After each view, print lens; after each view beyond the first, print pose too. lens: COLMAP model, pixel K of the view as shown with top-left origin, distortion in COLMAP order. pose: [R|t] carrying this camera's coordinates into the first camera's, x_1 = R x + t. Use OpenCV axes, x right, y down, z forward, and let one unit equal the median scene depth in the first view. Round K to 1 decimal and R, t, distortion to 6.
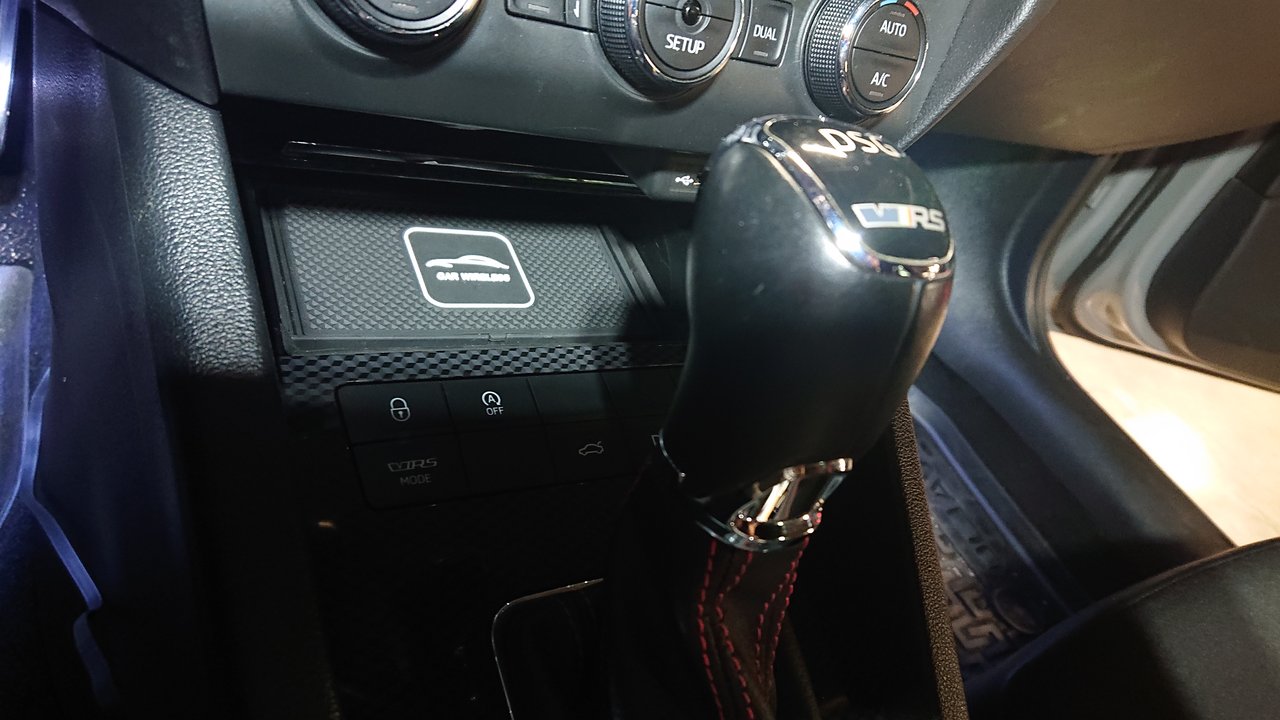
lens RADIAL K [[866.0, 0, 640.0], [0, 866.0, 360.0], [0, 0, 1]] dist [0.255932, -0.379239]
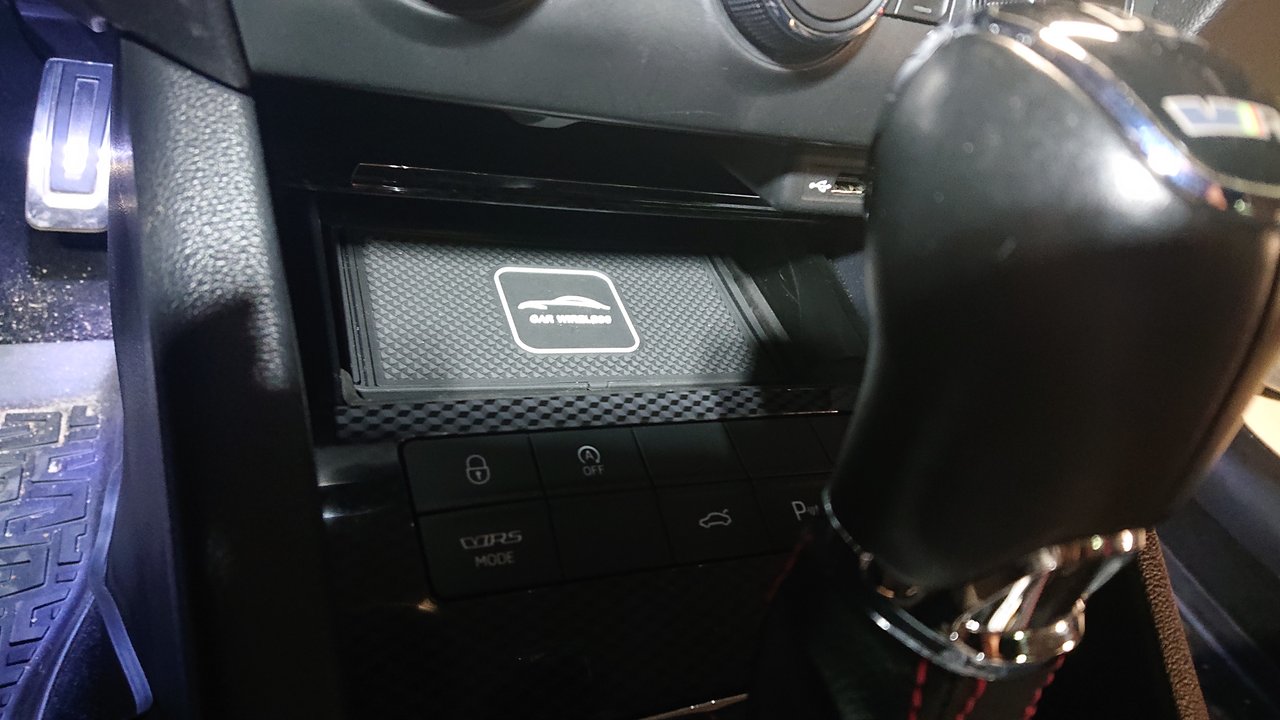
lens RADIAL K [[866.0, 0, 640.0], [0, 866.0, 360.0], [0, 0, 1]] dist [0.255932, -0.379239]
pose [[0.992291, -0.029564, -0.120353, -0.024288], [0.019577, 0.996329, -0.083338, 0.024011], [0.122375, 0.080339, 0.989227, 0.200579]]
